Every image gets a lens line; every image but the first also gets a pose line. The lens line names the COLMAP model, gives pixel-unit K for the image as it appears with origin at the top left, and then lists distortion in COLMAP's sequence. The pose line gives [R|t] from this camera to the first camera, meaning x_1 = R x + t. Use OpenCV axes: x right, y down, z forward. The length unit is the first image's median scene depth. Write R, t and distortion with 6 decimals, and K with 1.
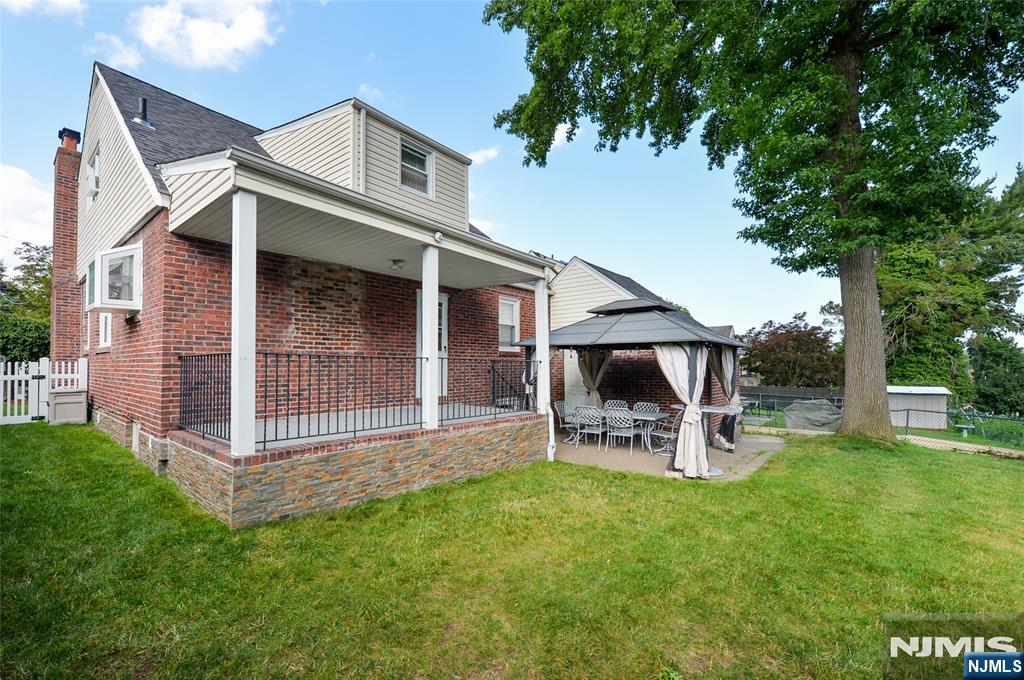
lens RADIAL K [[434.6, 0, 518.3], [0, 434.6, 352.5], [0, 0, 1]] dist [-0.001990, -0.000197]
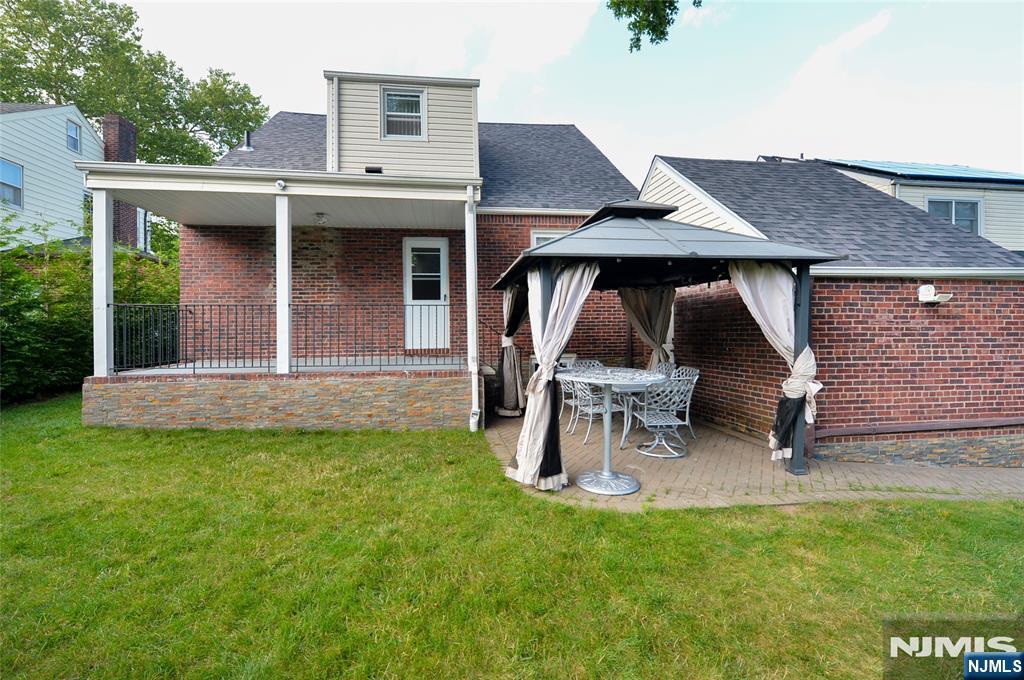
lens RADIAL K [[467.2, 0, 511.0], [0, 467.2, 322.8], [0, 0, 1]] dist [-0.000314, 0.000015]
pose [[0.712580, -0.018366, -0.701351, 0.651194], [0.032400, 0.999452, 0.006746, 0.044752], [0.700843, -0.027531, 0.712784, 0.404319]]
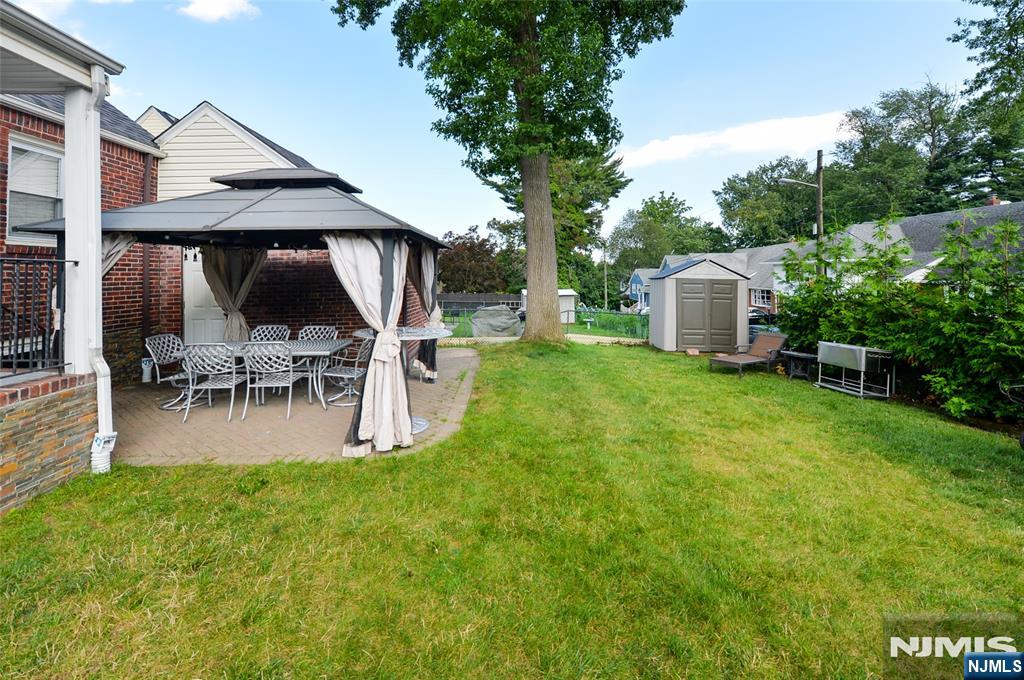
lens RADIAL K [[428.3, 0, 499.3], [0, 428.3, 270.0], [0, 0, 1]] dist [-0.002295, -0.000269]
pose [[0.791766, -0.002364, 0.610820, 0.120251], [-0.007743, 0.999873, 0.013907, 0.017190], [-0.610775, -0.015741, 0.791648, 0.326975]]
